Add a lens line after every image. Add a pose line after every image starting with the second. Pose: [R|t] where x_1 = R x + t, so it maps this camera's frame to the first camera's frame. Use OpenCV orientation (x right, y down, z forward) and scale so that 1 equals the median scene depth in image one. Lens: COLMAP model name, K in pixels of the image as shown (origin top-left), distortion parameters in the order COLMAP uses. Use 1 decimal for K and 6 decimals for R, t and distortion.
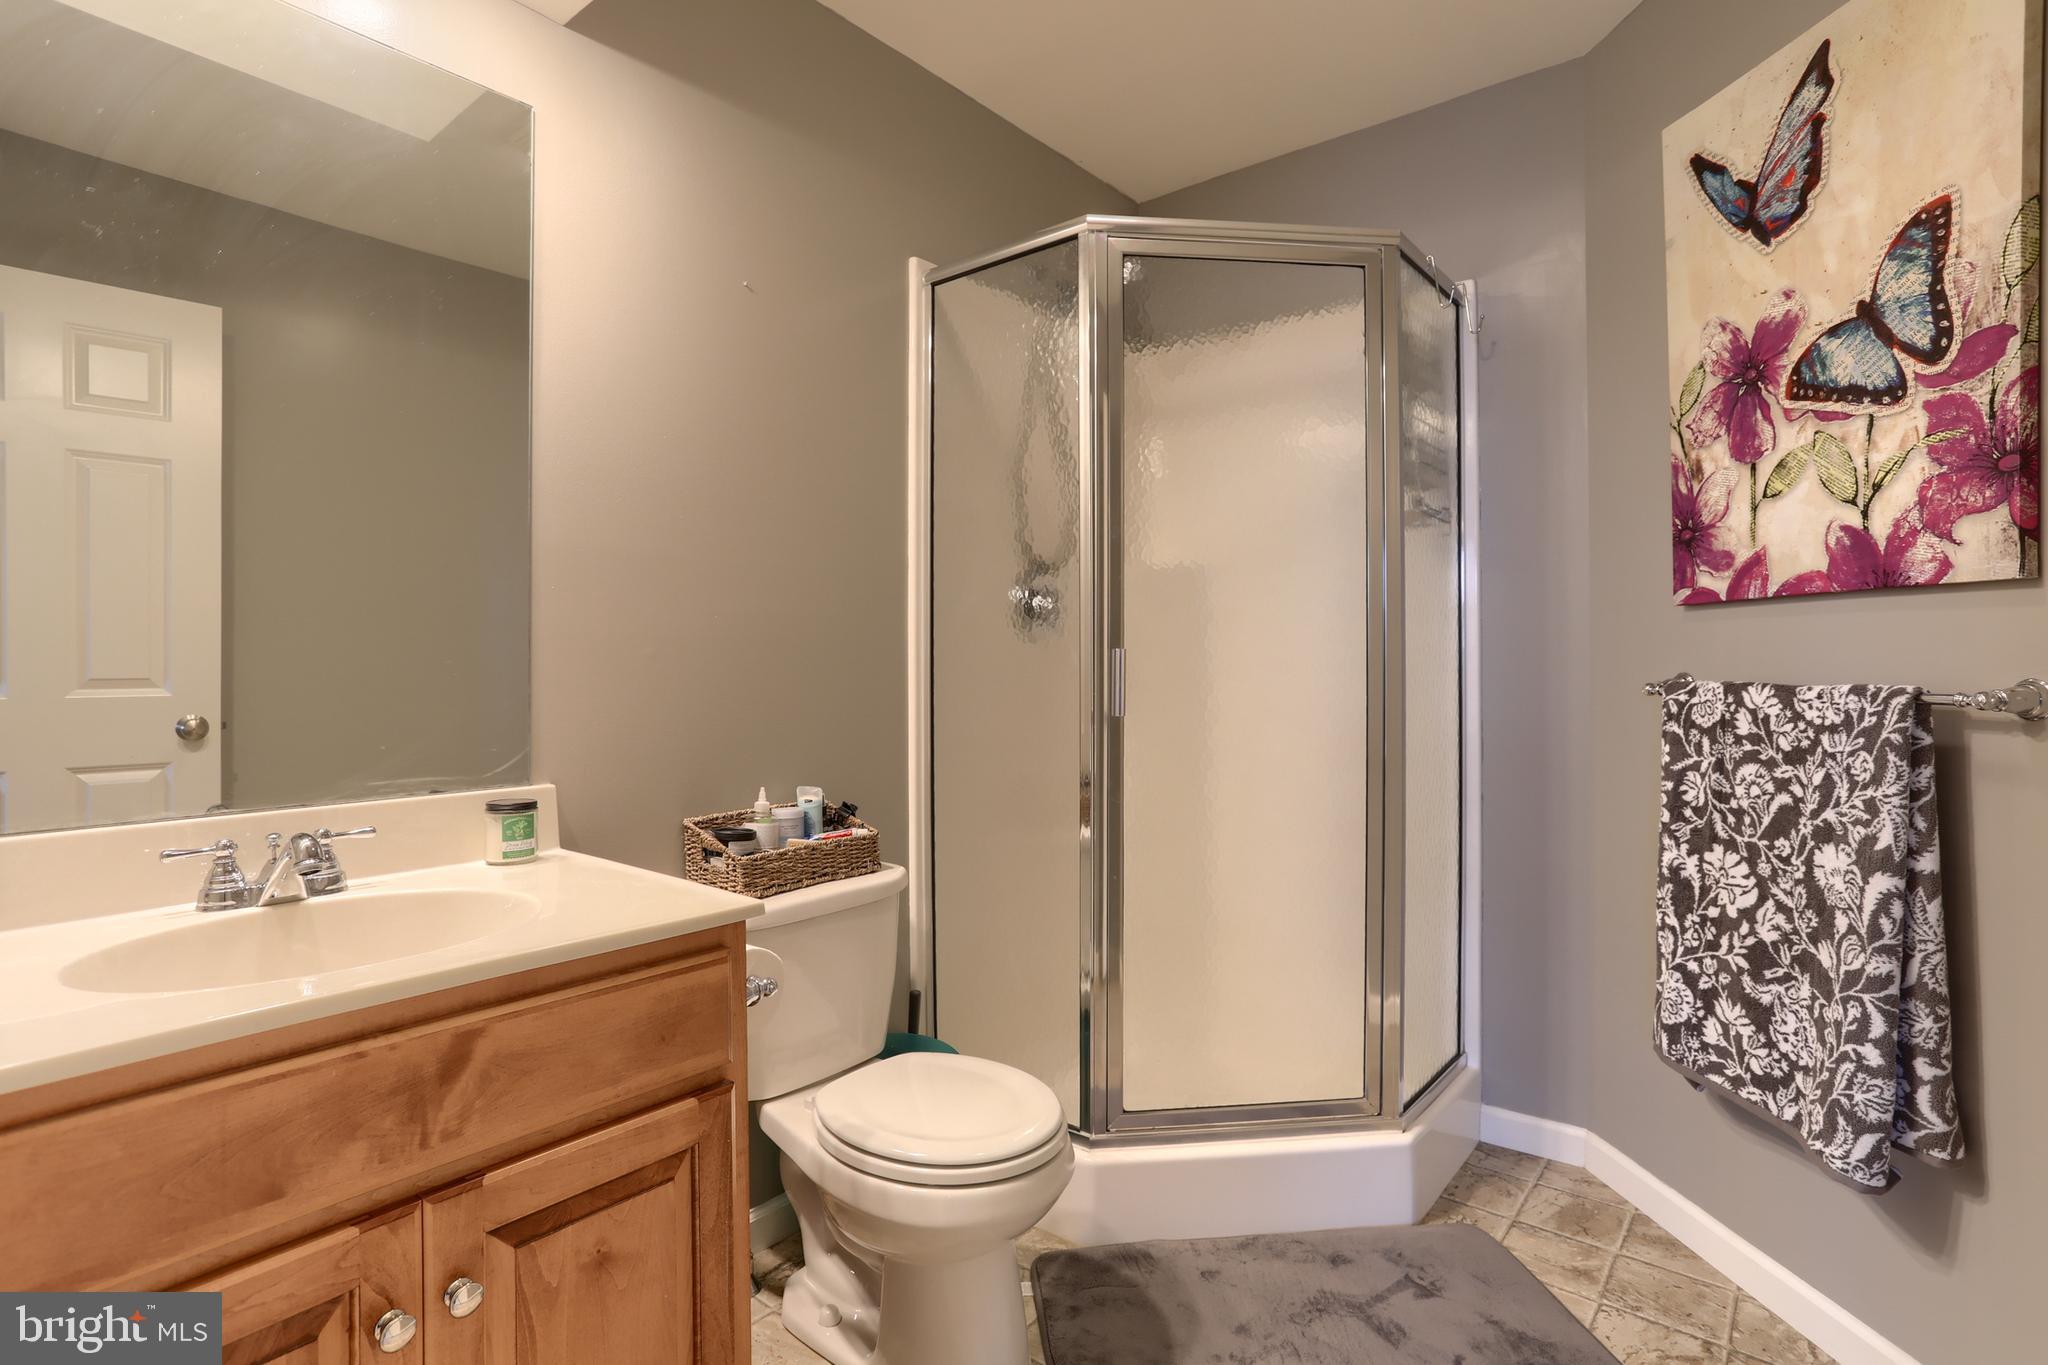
lens RADIAL K [[1039.8, 0, 1022.4], [0, 1039.8, 677.0], [0, 0, 1]] dist [-0.063447, 0.038435]
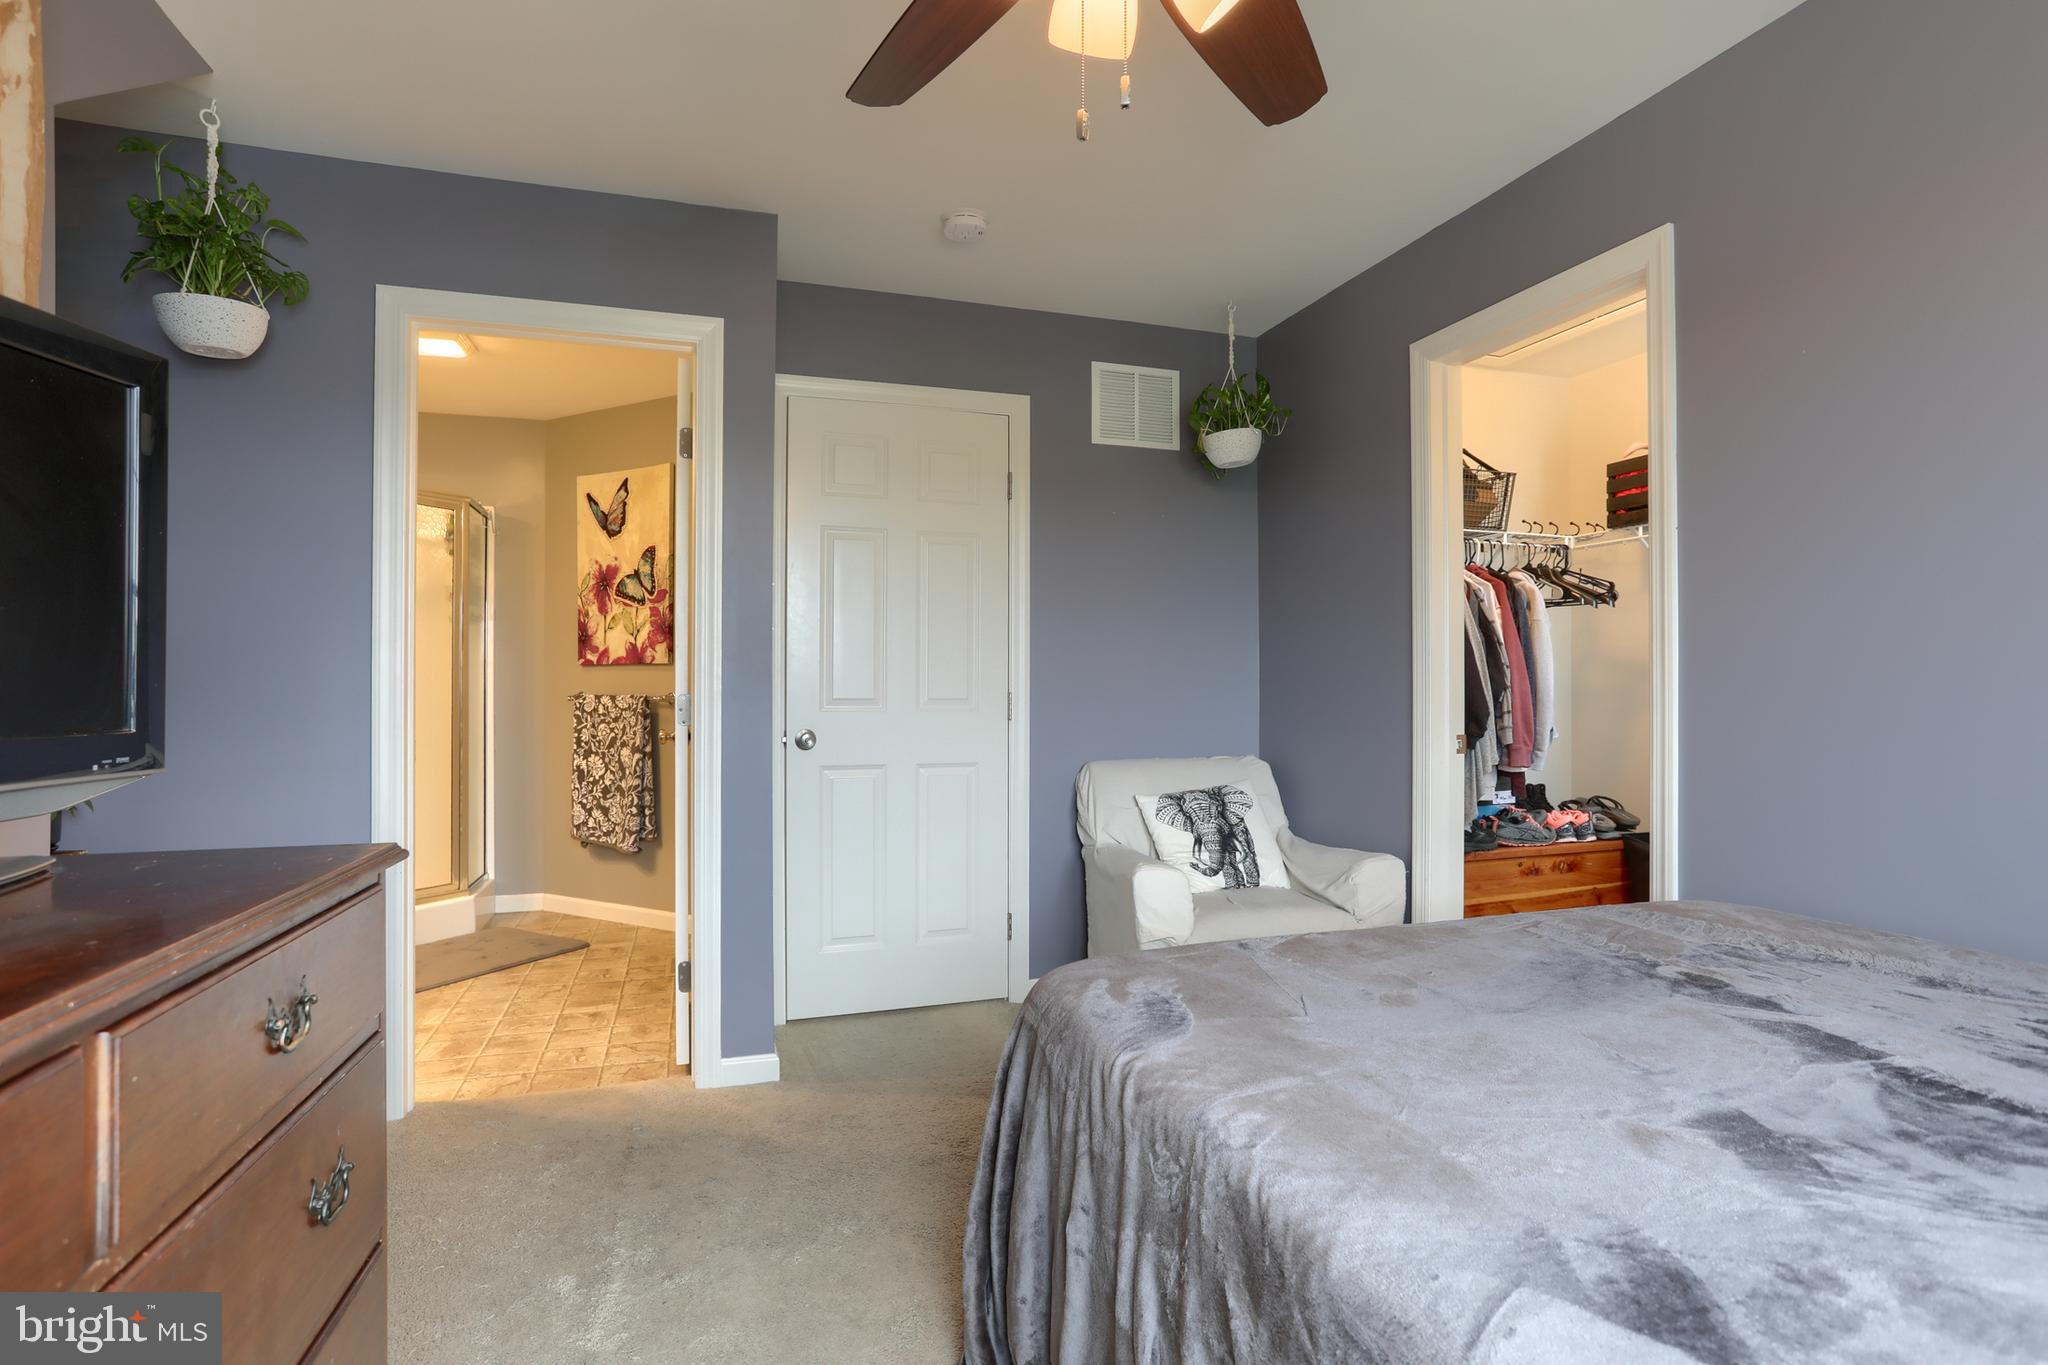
lens RADIAL K [[1039.8, 0, 1022.4], [0, 1039.8, 677.0], [0, 0, 1]] dist [-0.063447, 0.038435]
pose [[0.565607, 0.017904, 0.824481, -0.986490], [0.006135, 0.999645, -0.025916, 0.037964], [-0.824652, 0.019717, 0.565296, -1.583804]]
